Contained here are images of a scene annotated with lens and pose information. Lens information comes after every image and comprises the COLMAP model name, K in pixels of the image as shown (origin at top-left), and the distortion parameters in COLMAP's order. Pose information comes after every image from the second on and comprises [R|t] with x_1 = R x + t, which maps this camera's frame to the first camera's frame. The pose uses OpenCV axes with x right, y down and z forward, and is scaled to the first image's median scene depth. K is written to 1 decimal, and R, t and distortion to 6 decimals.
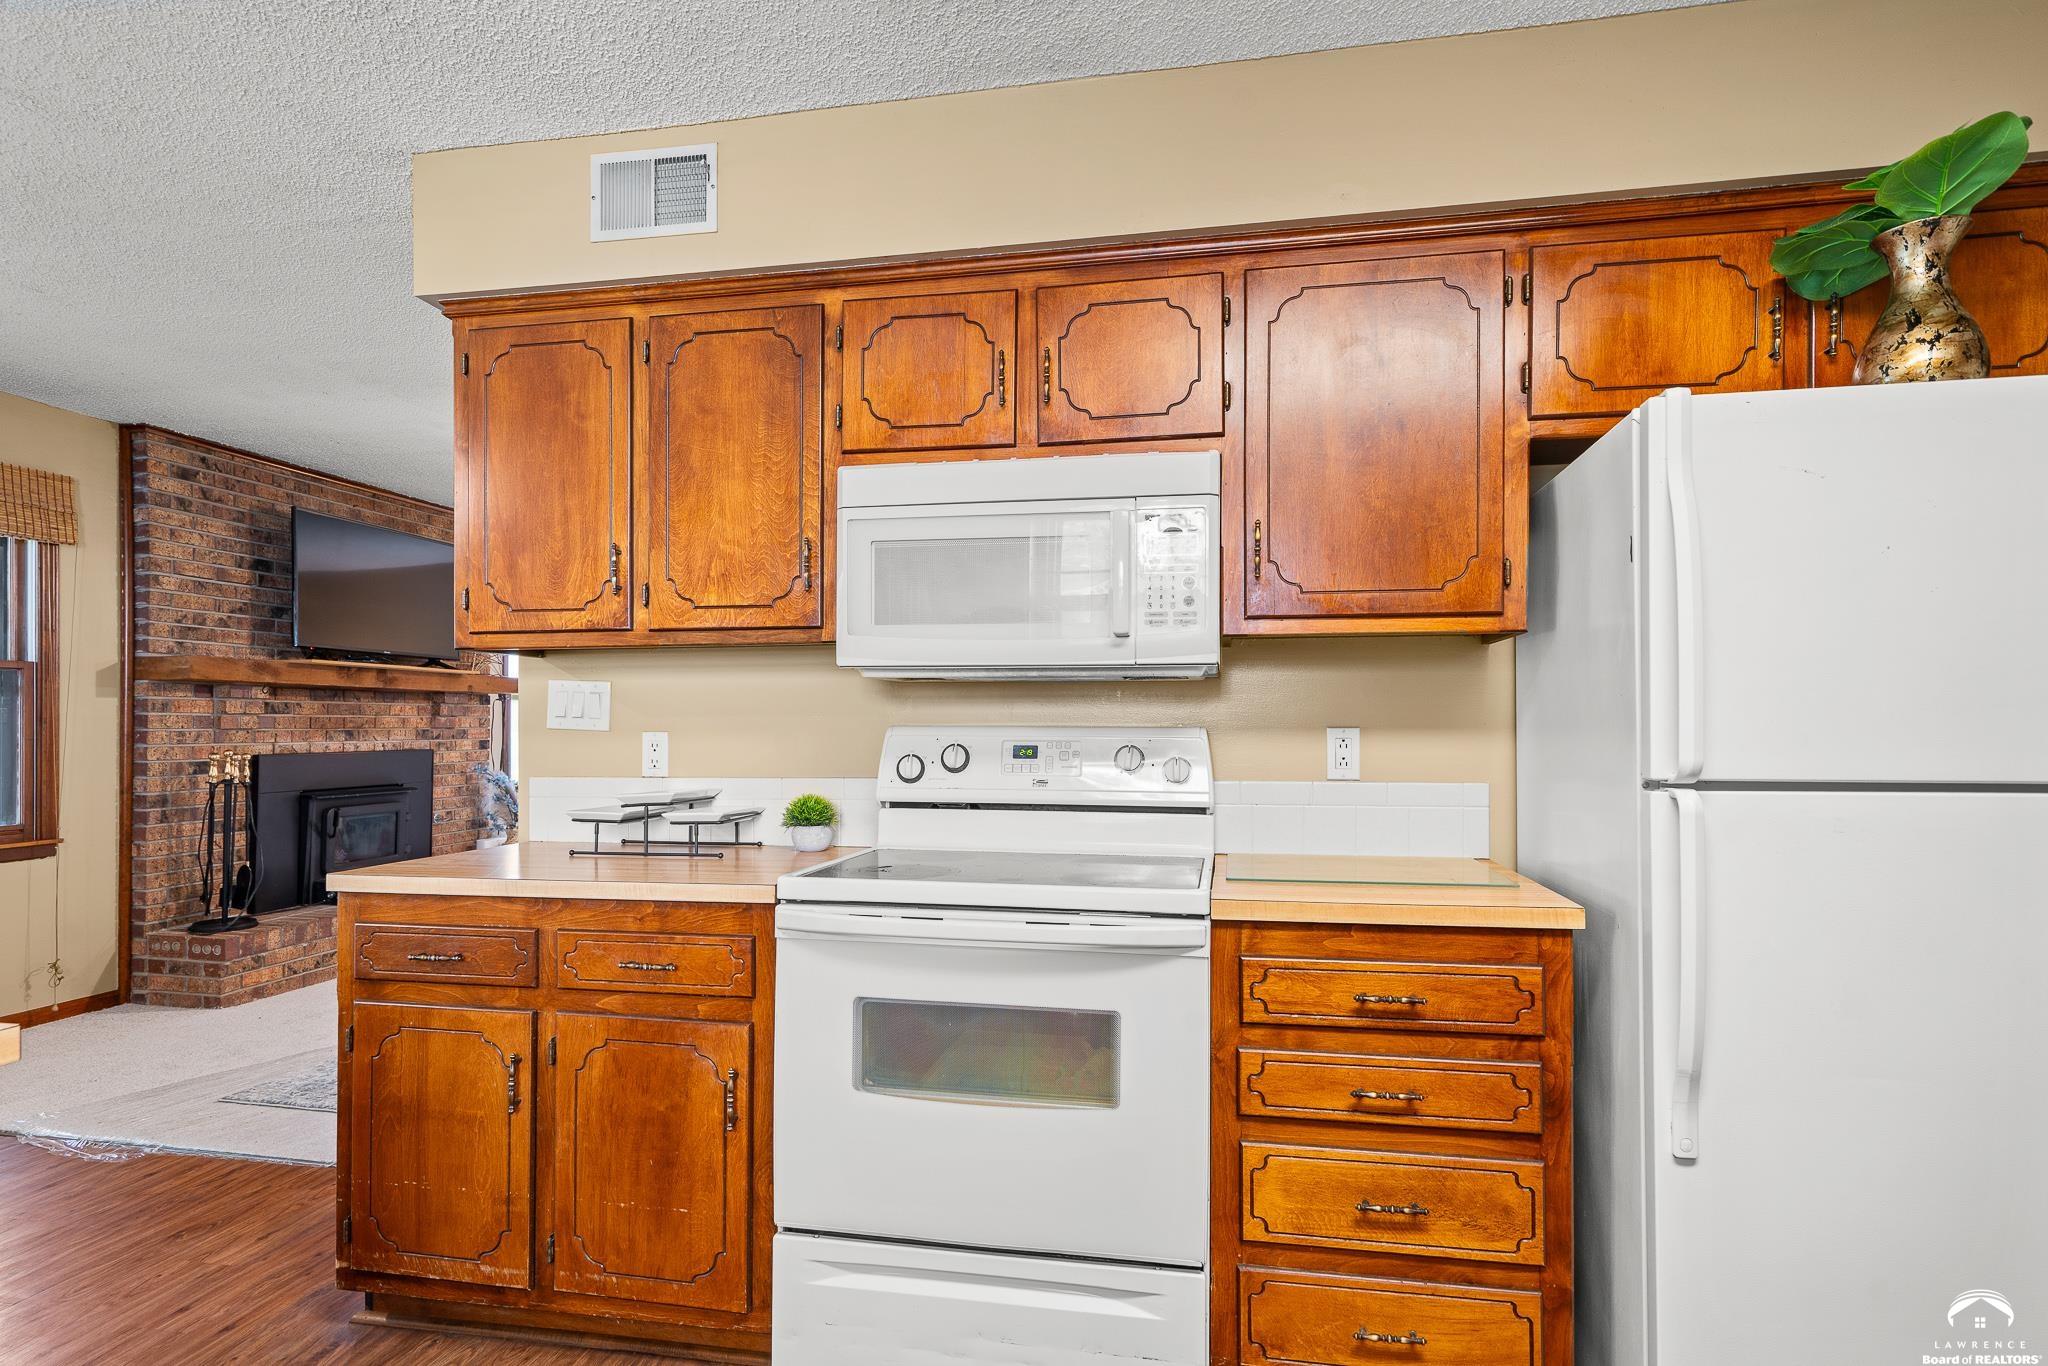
lens RADIAL K [[1062.4, 0, 1030.6], [0, 1062.4, 722.8], [0, 0, 1]] dist [-0.002663, -0.000909]
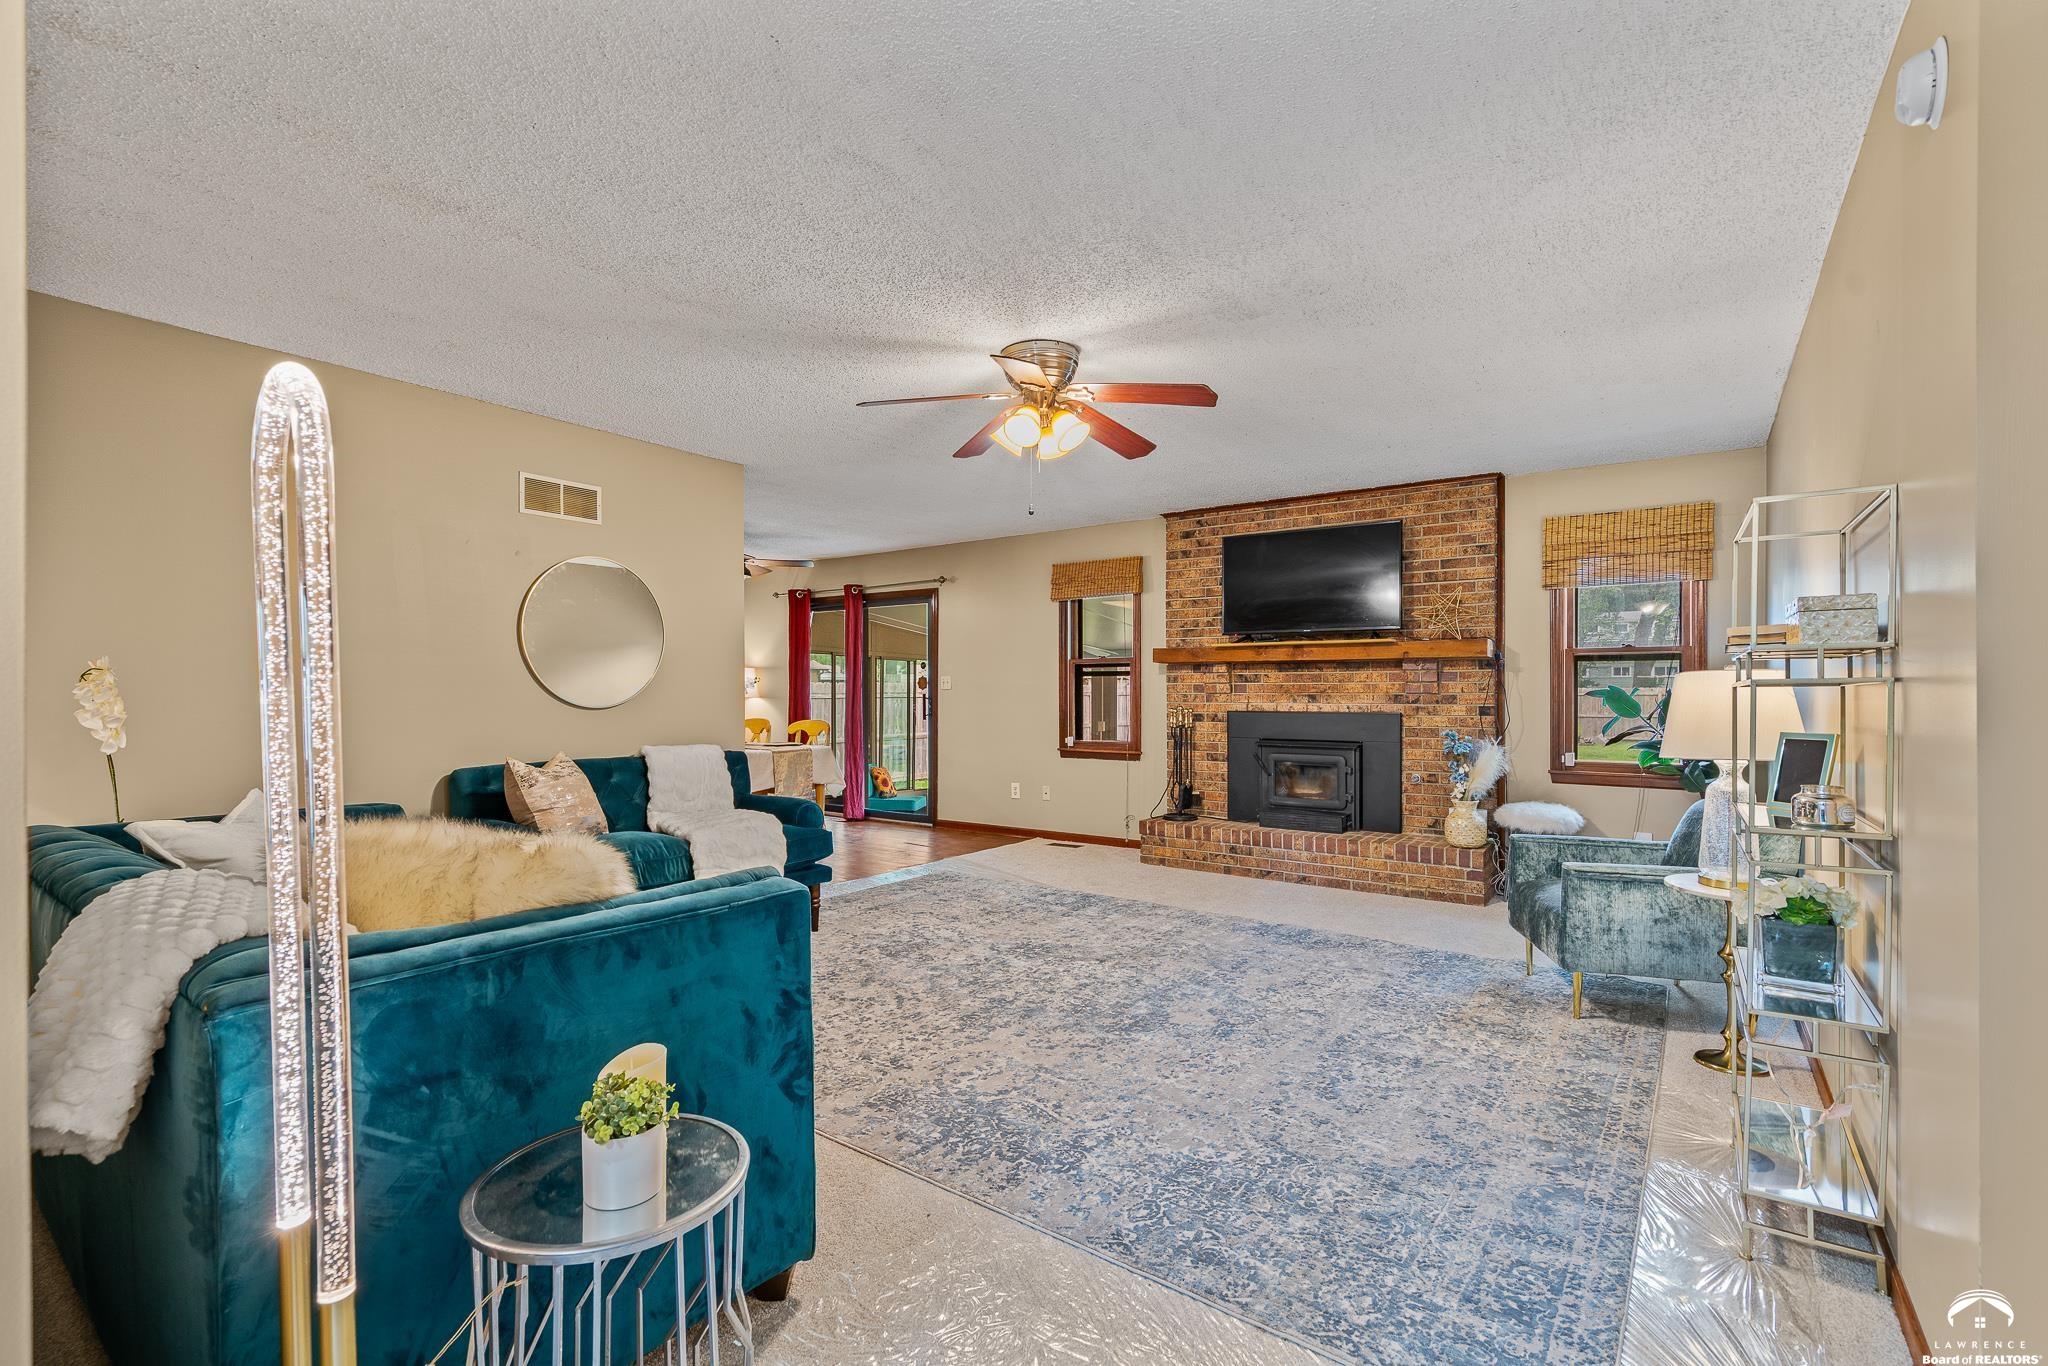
lens RADIAL K [[926.7, 0, 1017.5], [0, 926.7, 690.0], [0, 0, 1]] dist [-0.005486, 0.003894]
pose [[-0.433898, -0.008300, -0.900924, 0.563026], [-0.002479, 0.999965, -0.008019, 0.012764], [0.900958, -0.001246, -0.433904, 1.327653]]
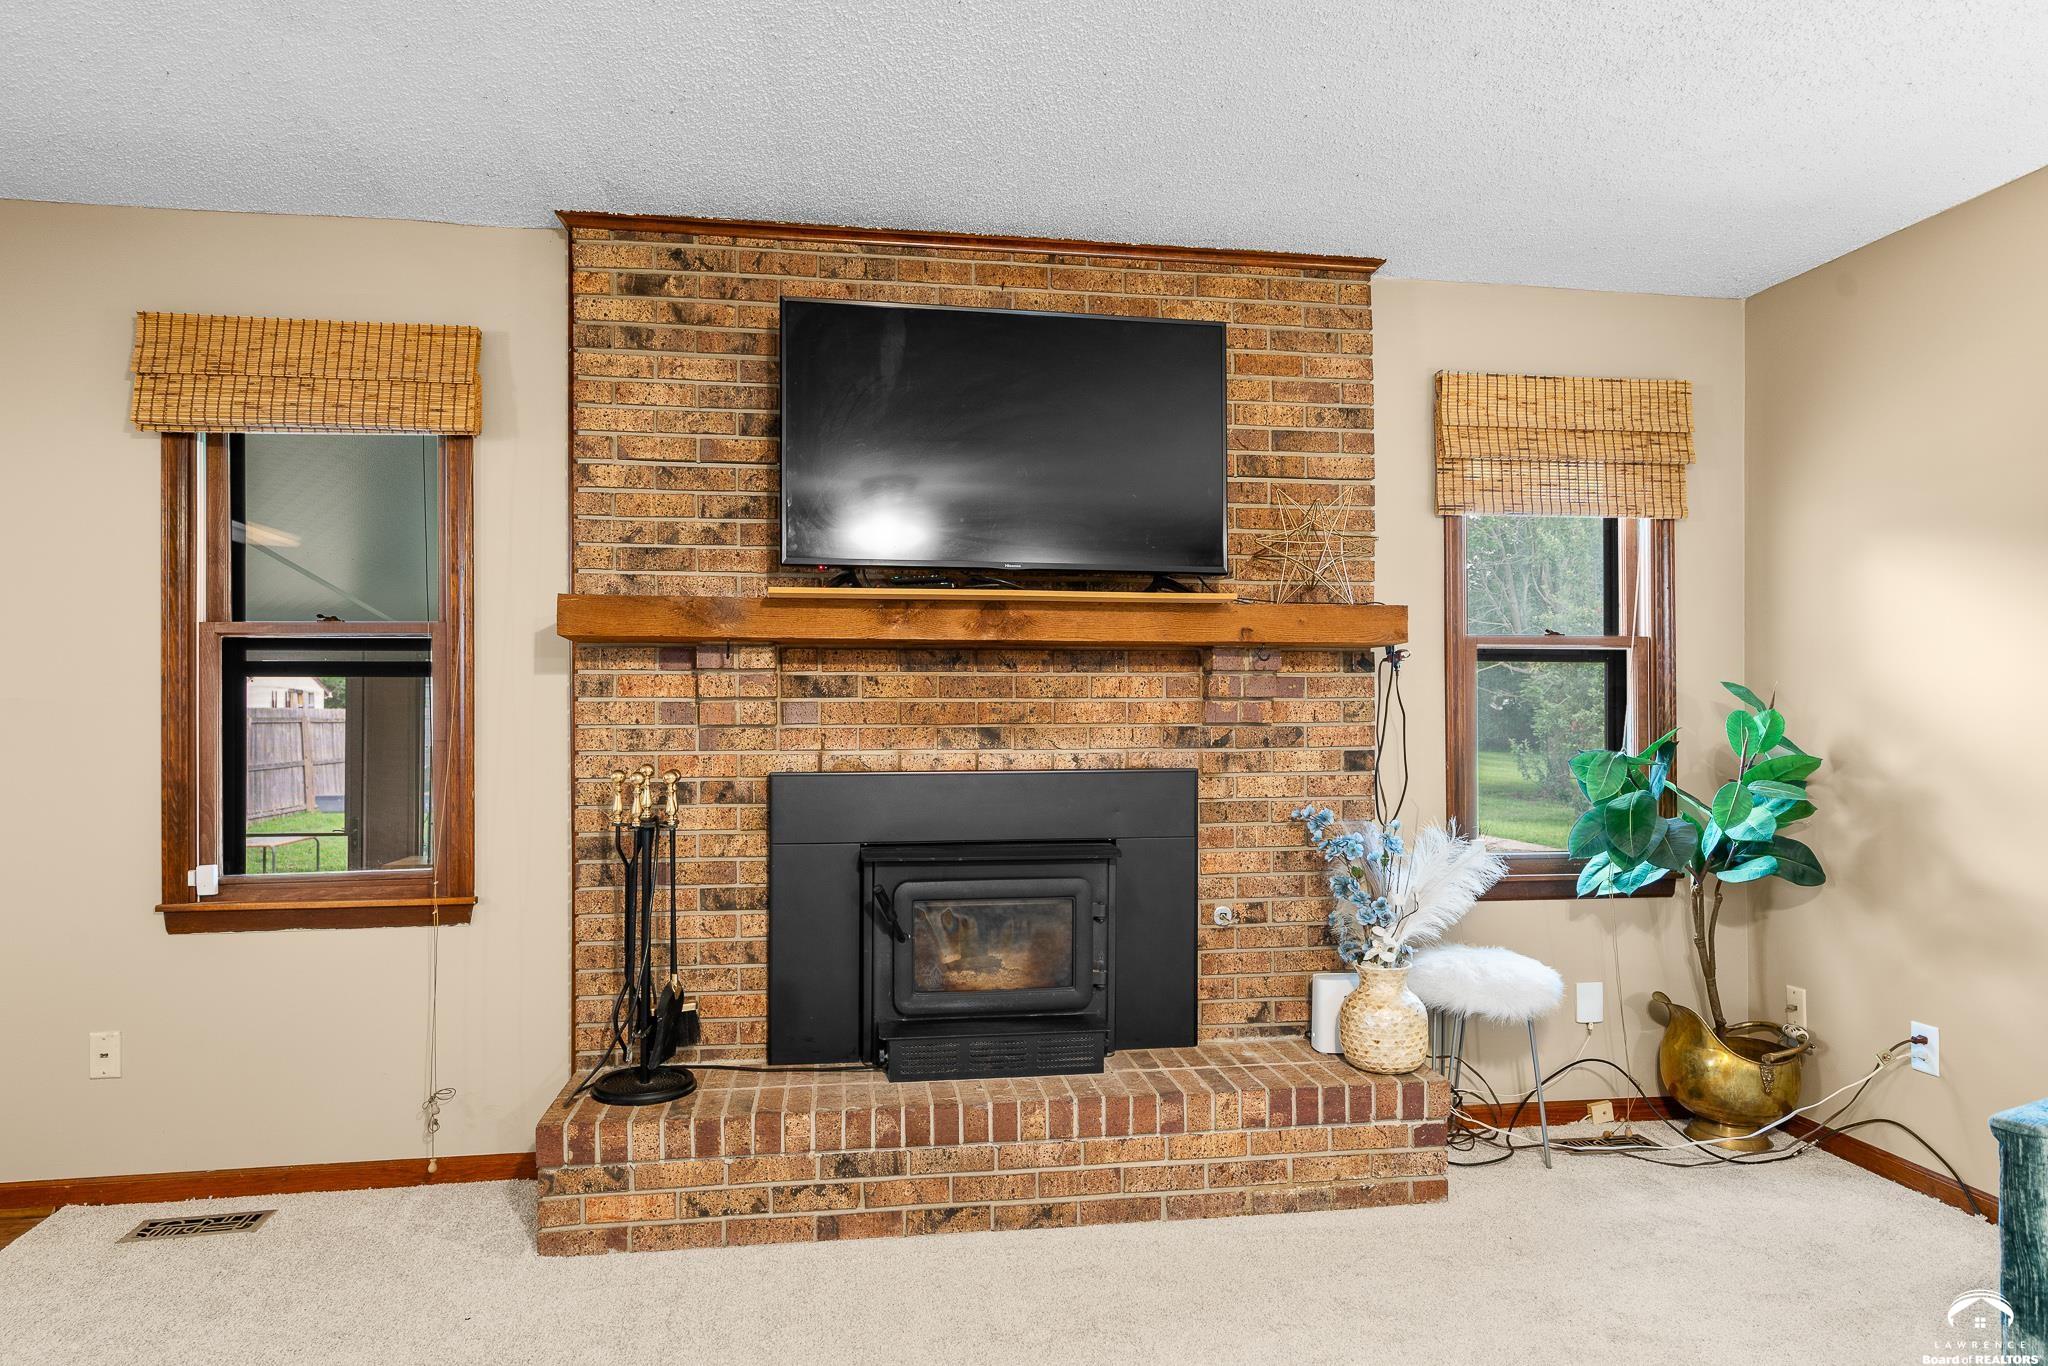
lens RADIAL K [[1257.3, 0, 1021.3], [0, 1257.3, 701.1], [0, 0, 1]] dist [0.008051, 0.003076]
pose [[0.330055, -0.012460, -0.943879, -0.079128], [0.003575, 0.999922, -0.011950, 0.001552], [0.943955, 0.000570, 0.330074, 0.932764]]
